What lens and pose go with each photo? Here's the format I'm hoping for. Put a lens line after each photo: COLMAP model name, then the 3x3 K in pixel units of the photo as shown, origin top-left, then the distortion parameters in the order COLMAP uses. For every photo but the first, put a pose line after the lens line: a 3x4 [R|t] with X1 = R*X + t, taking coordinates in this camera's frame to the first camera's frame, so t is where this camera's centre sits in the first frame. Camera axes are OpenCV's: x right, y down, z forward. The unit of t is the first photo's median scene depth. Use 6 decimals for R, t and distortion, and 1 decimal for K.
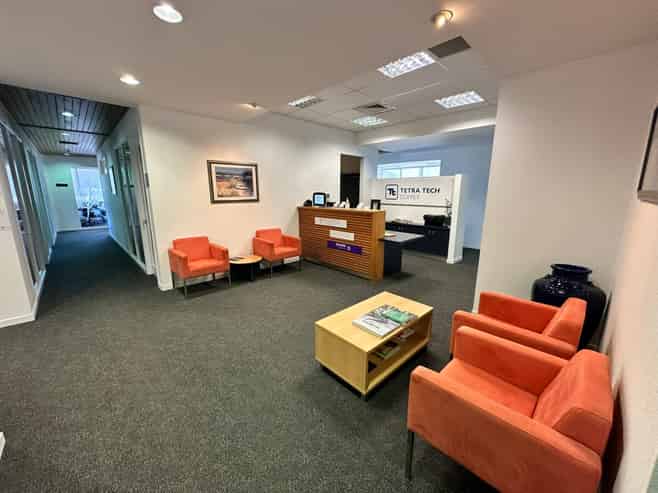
lens RADIAL K [[260.5, 0, 329.0], [0, 260.5, 246.5], [0, 0, 1]] dist [0.002519, 0.000315]
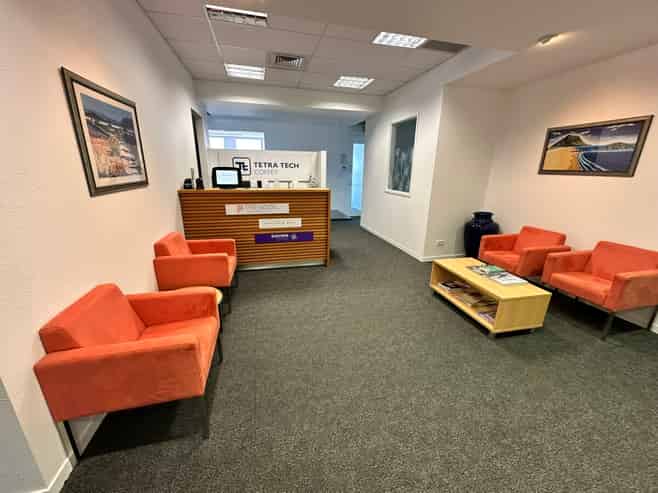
lens RADIAL K [[260.5, 0, 329.0], [0, 260.5, 246.5], [0, 0, 1]] dist [0.002519, 0.000315]
pose [[0.504858, -0.243942, 0.828016, -0.557186], [0.163646, 0.968890, 0.185666, -0.099435], [-0.847549, 0.041766, 0.529072, 0.473009]]
